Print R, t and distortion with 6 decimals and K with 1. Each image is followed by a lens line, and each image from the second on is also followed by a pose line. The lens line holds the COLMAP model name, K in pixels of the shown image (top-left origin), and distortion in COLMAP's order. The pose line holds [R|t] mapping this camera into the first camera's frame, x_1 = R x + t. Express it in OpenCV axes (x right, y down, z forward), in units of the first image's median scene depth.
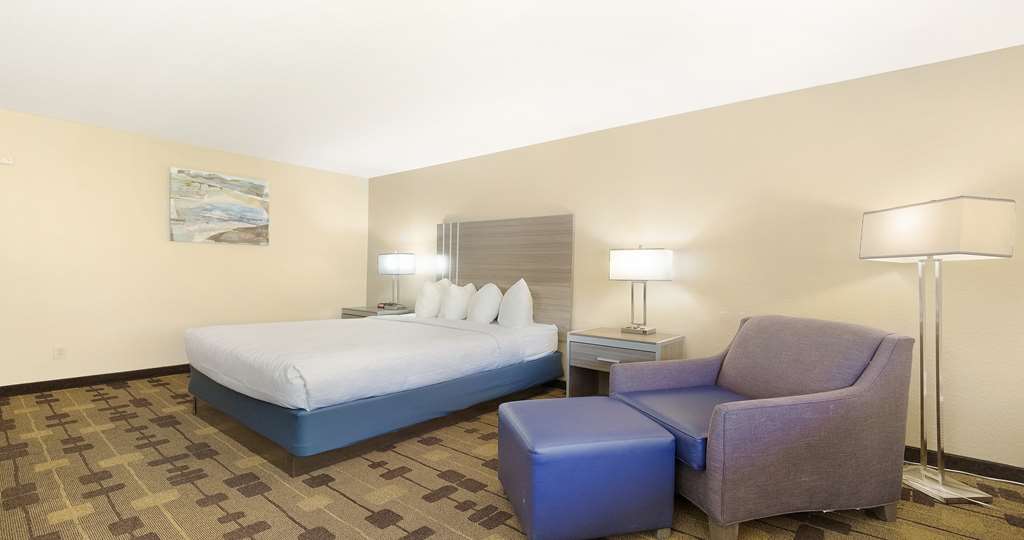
lens RADIAL K [[458.7, 0, 509.2], [0, 458.7, 275.5], [0, 0, 1]] dist [-0.001128, 0.000193]
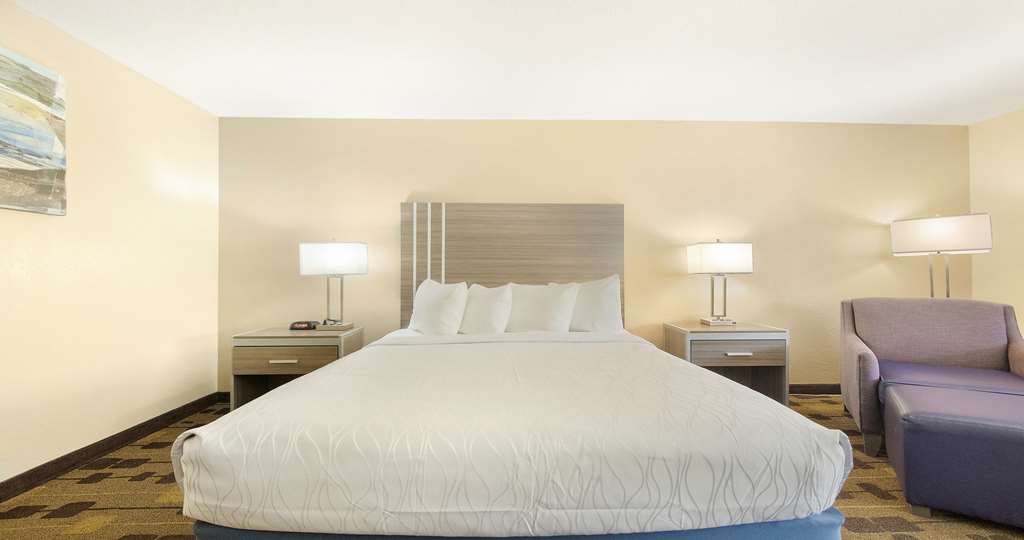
lens RADIAL K [[437.5, 0, 512.0], [0, 437.5, 270.0], [0, 0, 1]] dist [-0.004829, 0.000027]
pose [[0.743006, -0.012769, 0.669163, -0.496006], [0.019731, 0.999801, -0.002830, -0.002152], [-0.668993, 0.015306, 0.743111, 0.395109]]
